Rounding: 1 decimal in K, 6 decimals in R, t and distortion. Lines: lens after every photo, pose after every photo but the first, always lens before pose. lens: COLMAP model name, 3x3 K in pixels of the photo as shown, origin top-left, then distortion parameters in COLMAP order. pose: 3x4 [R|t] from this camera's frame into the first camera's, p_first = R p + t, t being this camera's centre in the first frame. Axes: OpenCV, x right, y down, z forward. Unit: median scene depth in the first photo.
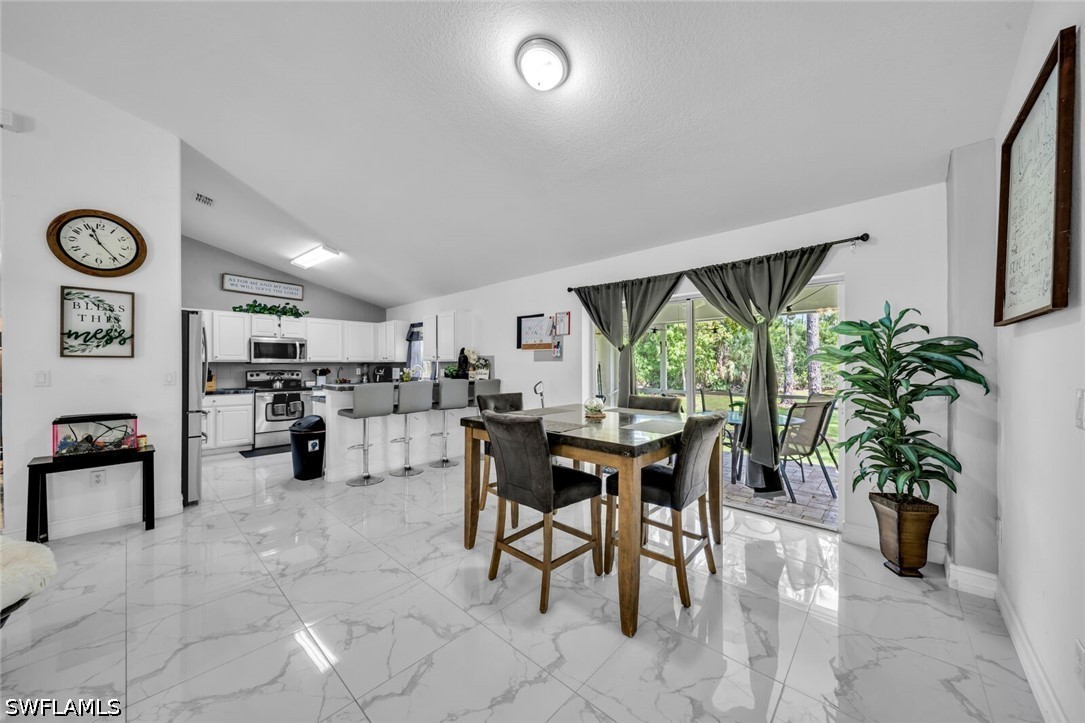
lens RADIAL K [[383.4, 0, 542.5], [0, 383.4, 364.3], [0, 0, 1]] dist [-0.000721, -0.000755]
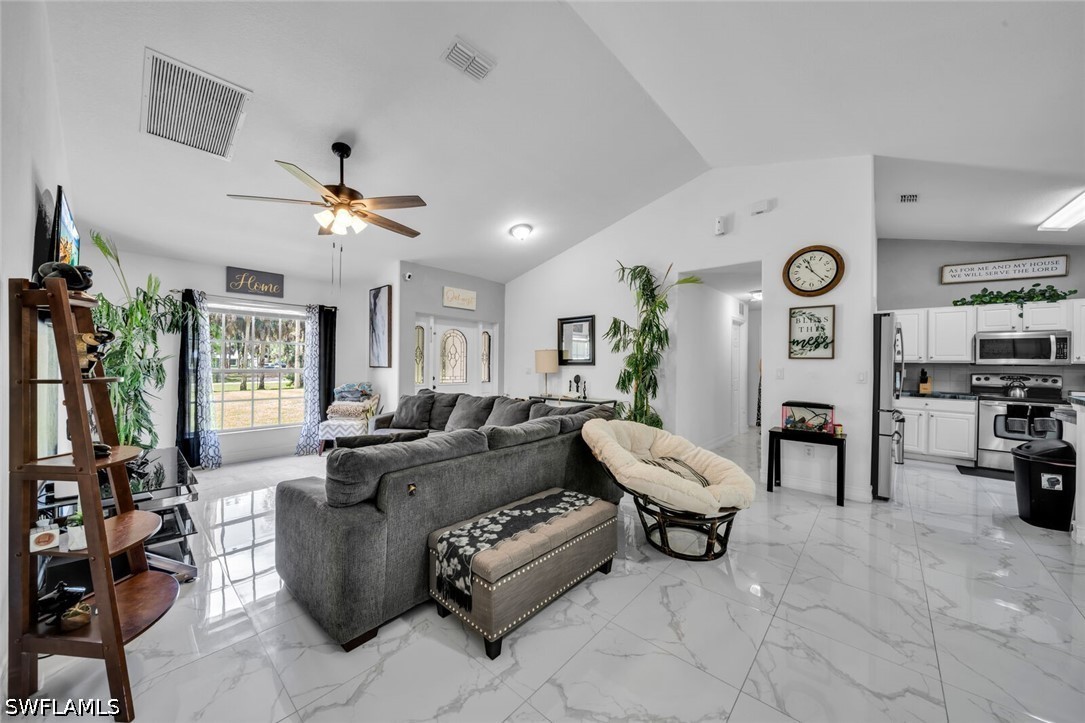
lens RADIAL K [[383.4, 0, 546.3], [0, 383.4, 362.0], [0, 0, 1]] dist [-0.000721, -0.000755]
pose [[0.020618, 0.002211, -0.999785, 0.104588], [-0.010433, 0.999944, 0.001997, -0.000362], [0.999733, 0.010389, 0.020640, 0.062199]]
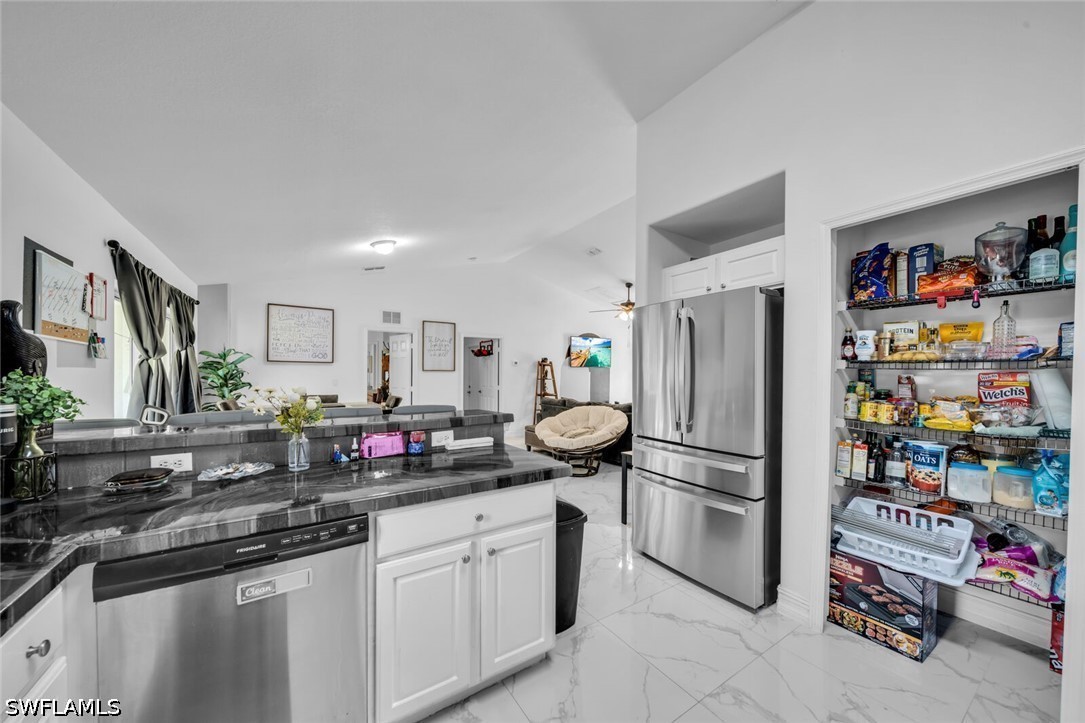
lens RADIAL K [[383.4, 0, 542.4], [0, 383.4, 377.7], [0, 0, 1]] dist [-0.000721, -0.000755]
pose [[-0.969934, -0.004411, 0.243330, -0.890976], [-0.002592, 0.999966, 0.007796, -0.000686], [-0.243356, 0.006931, -0.969912, 1.810577]]
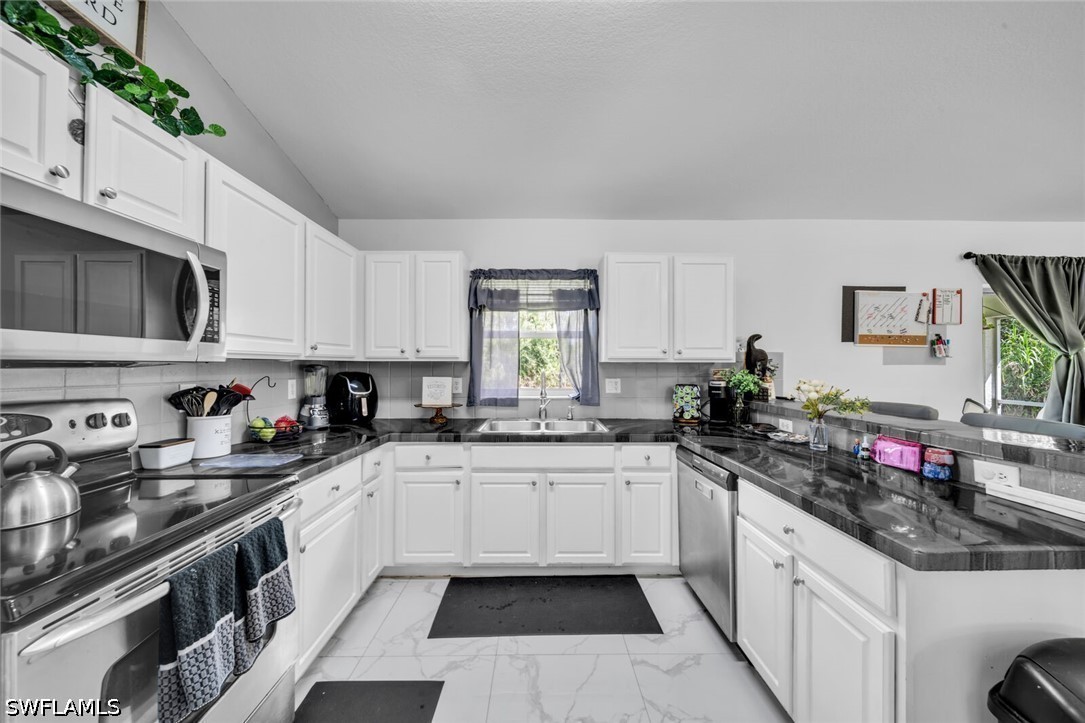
lens RADIAL K [[383.4, 0, 548.7], [0, 383.4, 365.4], [0, 0, 1]] dist [-0.000721, -0.000755]
pose [[0.725872, 0.005178, 0.687810, -1.151511], [-0.004193, 0.999986, -0.003103, -0.003209], [-0.687817, -0.000632, 0.725884, 1.312242]]
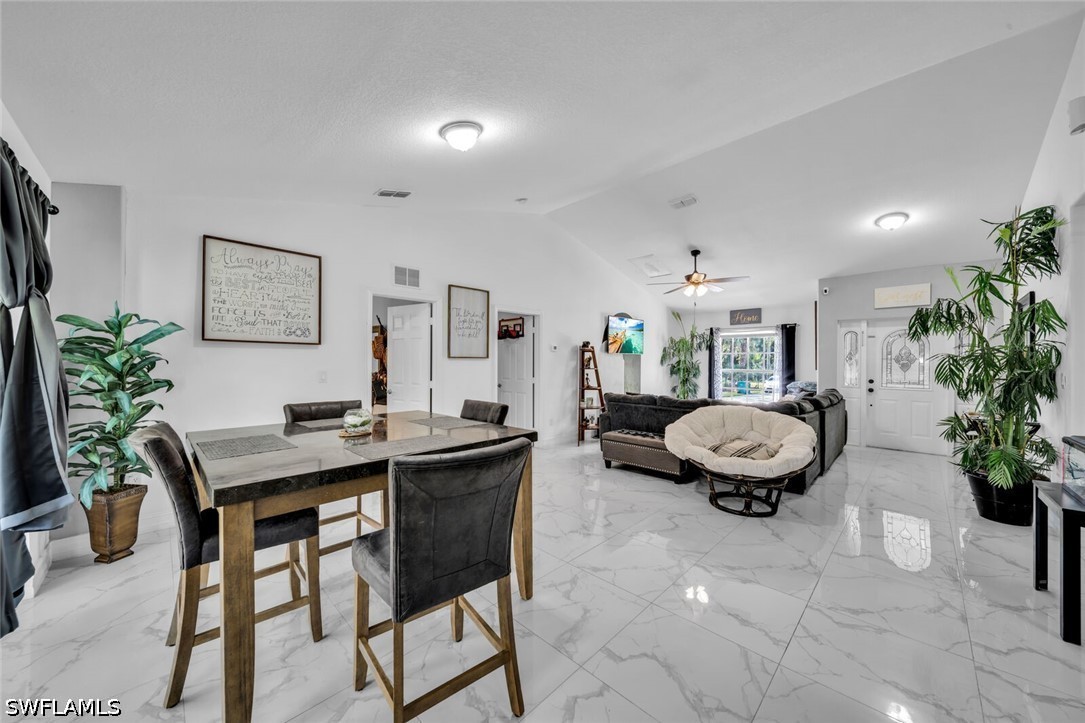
lens RADIAL K [[383.4, 0, 540.1], [0, 383.4, 361.3], [0, 0, 1]] dist [-0.000721, -0.000755]
pose [[-0.999144, 0.000750, 0.041359, -0.194170], [0.000560, 0.999989, -0.004621, -0.000877], [-0.041362, -0.004594, -0.999134, 1.379876]]
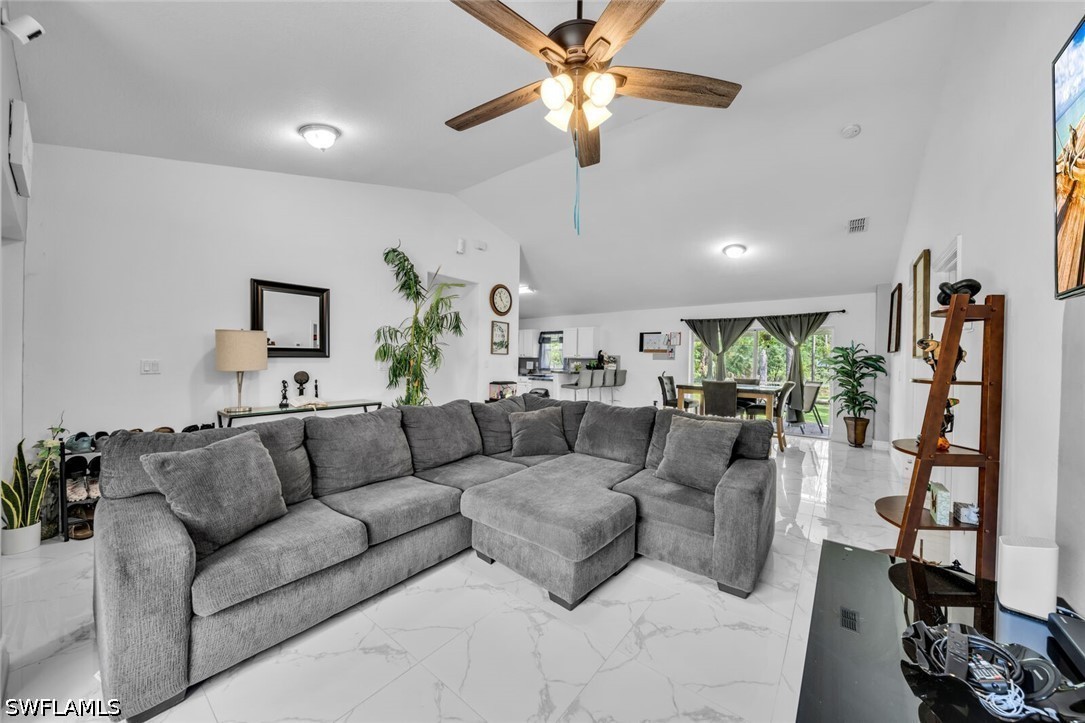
lens RADIAL K [[383.4, 0, 541.5], [0, 383.4, 362.4], [0, 0, 1]] dist [-0.000721, -0.000755]
pose [[0.996805, 0.020687, 0.077153, -0.916364], [-0.021079, 0.999769, 0.004272, 0.010687], [-0.077047, -0.005884, 0.997010, -0.933019]]
